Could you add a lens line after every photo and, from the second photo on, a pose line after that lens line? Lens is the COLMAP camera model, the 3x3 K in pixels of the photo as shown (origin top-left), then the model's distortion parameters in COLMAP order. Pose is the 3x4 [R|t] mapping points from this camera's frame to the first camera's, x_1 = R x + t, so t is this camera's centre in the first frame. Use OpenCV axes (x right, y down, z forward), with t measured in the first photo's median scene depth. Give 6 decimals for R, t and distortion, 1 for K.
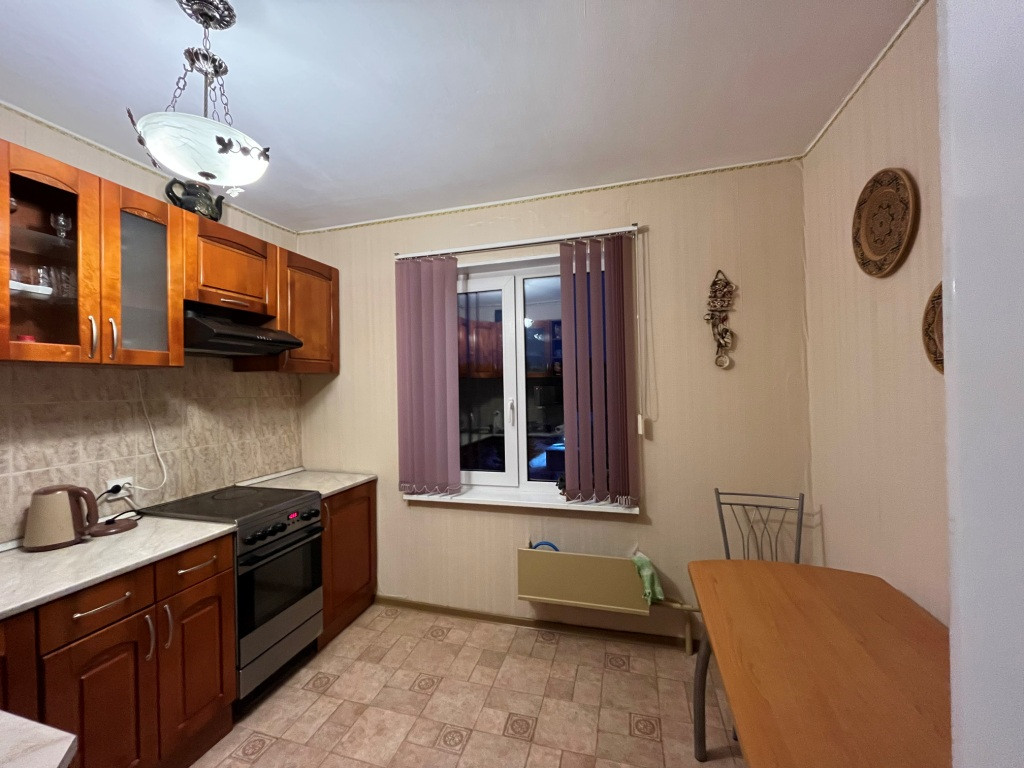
lens RADIAL K [[413.7, 0, 508.9], [0, 413.7, 383.0], [0, 0, 1]] dist [-0.013734, -0.000496]
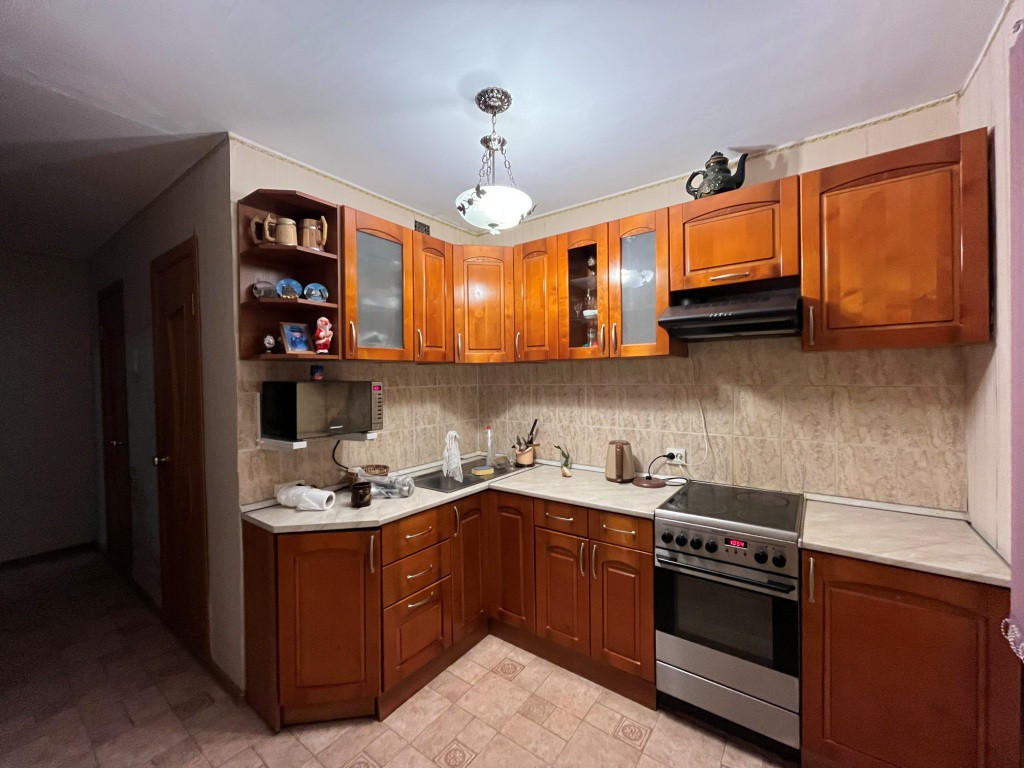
lens RADIAL K [[413.7, 0, 511.2], [0, 413.7, 380.6], [0, 0, 1]] dist [-0.013734, -0.000496]
pose [[-0.355964, 0.027301, -0.934101, 0.333416], [0.024275, 0.999506, 0.019961, -0.003435], [0.934184, -0.015570, -0.356451, 0.908127]]
